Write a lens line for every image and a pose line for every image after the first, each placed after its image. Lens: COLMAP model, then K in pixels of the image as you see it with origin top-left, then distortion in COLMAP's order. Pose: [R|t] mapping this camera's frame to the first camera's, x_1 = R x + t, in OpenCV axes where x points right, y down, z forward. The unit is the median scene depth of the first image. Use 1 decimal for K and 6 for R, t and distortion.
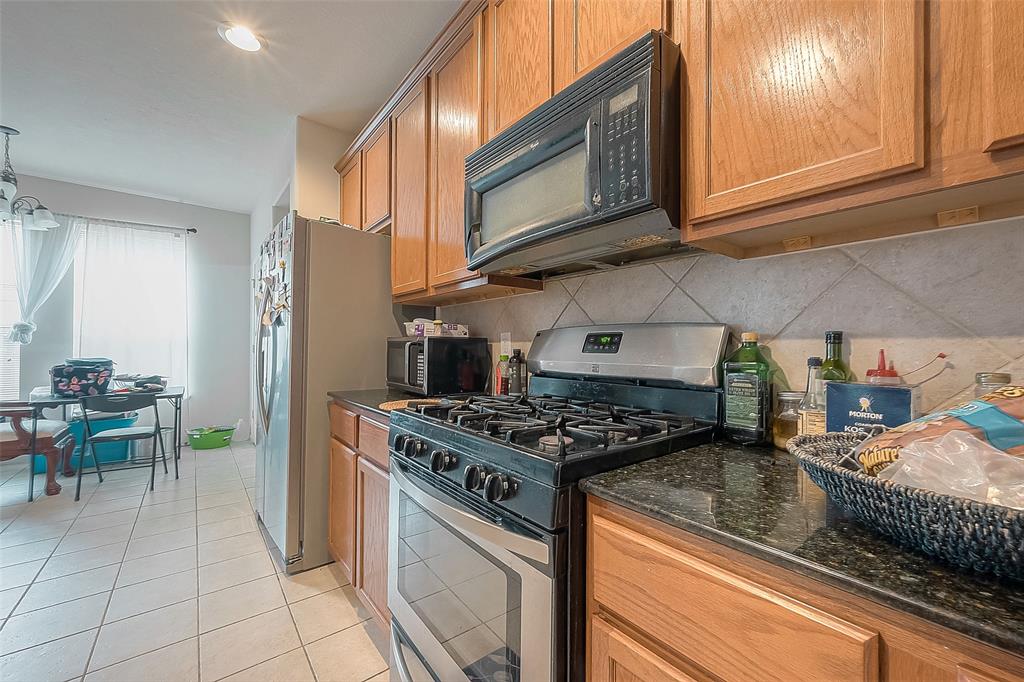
lens RADIAL K [[401.7, 0, 512.0], [0, 401.7, 341.0], [0, 0, 1]] dist [-0.000431, -0.000102]
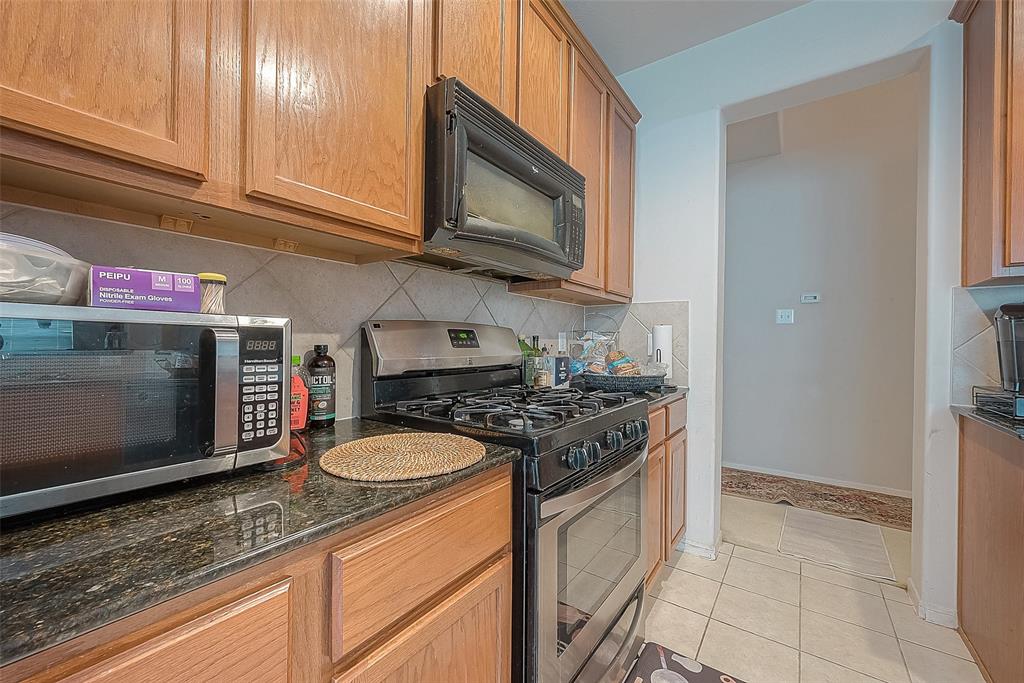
lens RADIAL K [[408.2, 0, 512.0], [0, 408.2, 341.5], [0, 0, 1]] dist [0.001553, 0.000117]
pose [[-0.278483, -0.005500, 0.960425, -0.916632], [-0.025834, 0.999665, -0.001766, 0.011521], [-0.960094, -0.025304, -0.278532, 1.189542]]
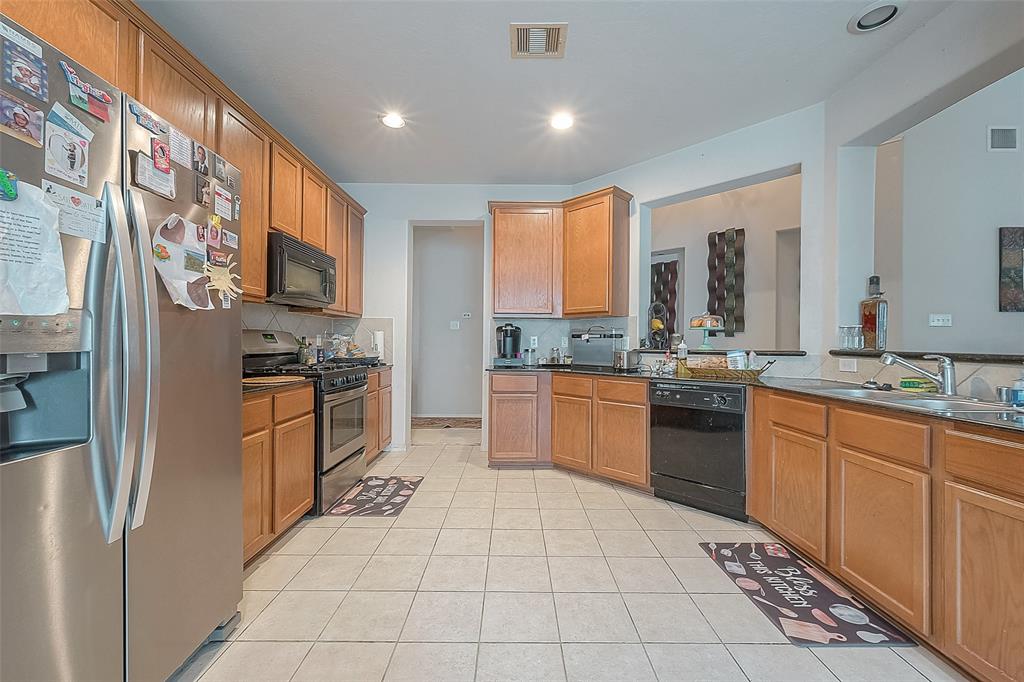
lens RADIAL K [[401.7, 0, 512.0], [0, 401.7, 341.0], [0, 0, 1]] dist [-0.000431, -0.000102]
pose [[-0.785251, -0.007581, 0.619131, -2.138078], [-0.019710, 0.999724, -0.012758, 0.019899], [-0.618864, -0.022221, -0.785184, 1.885249]]
